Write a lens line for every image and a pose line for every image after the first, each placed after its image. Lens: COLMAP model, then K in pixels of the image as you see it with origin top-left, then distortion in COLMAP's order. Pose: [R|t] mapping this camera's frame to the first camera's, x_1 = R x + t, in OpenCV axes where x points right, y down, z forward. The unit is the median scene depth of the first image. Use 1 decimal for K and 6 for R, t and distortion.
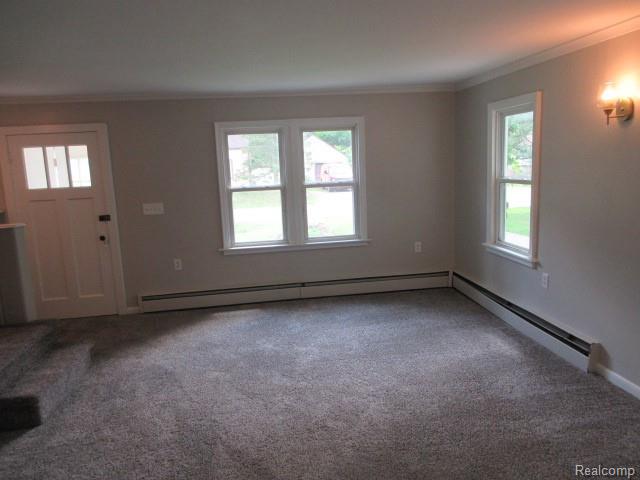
lens RADIAL K [[494.2, 0, 320.6], [0, 494.2, 231.2], [0, 0, 1]] dist [0.002988, 0.002939]
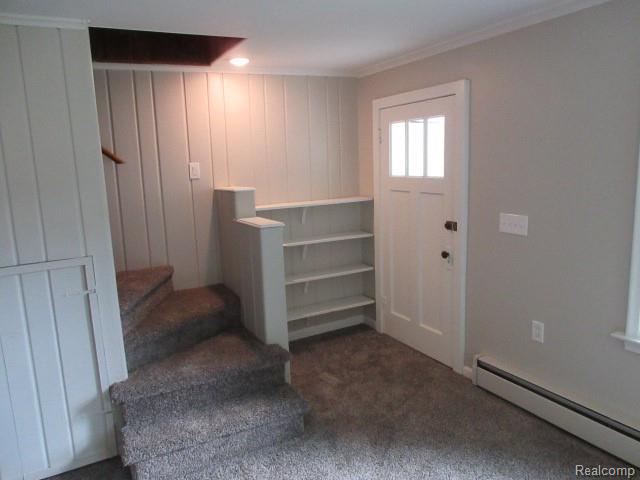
lens RADIAL K [[467.9, 0, 320.0], [0, 467.9, 240.0], [0, 0, 1]] dist [-0.003666, -0.004903]
pose [[0.374849, 0.189788, -0.907452, 0.070807], [-0.129746, 0.979928, 0.151350, -0.078346], [0.917962, 0.061004, 0.391949, 0.572547]]
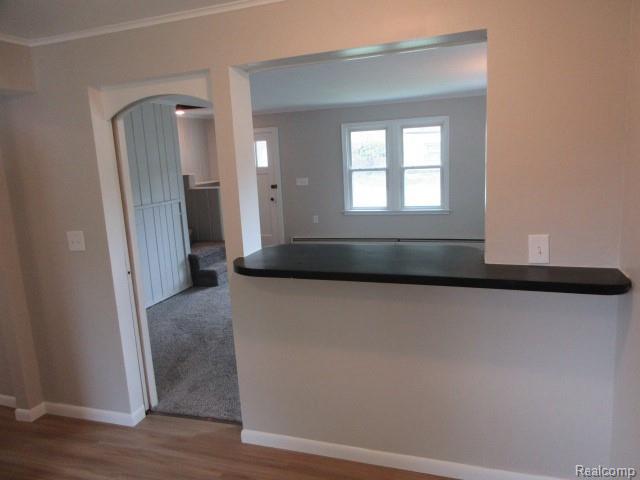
lens RADIAL K [[467.9, 0, 320.0], [0, 467.9, 240.0], [0, 0, 1]] dist [-0.003666, -0.004903]
pose [[0.898878, 0.075824, -0.431589, 0.348397], [-0.057067, 0.996784, 0.056265, 0.049528], [0.434467, -0.025946, 0.900314, -0.287897]]
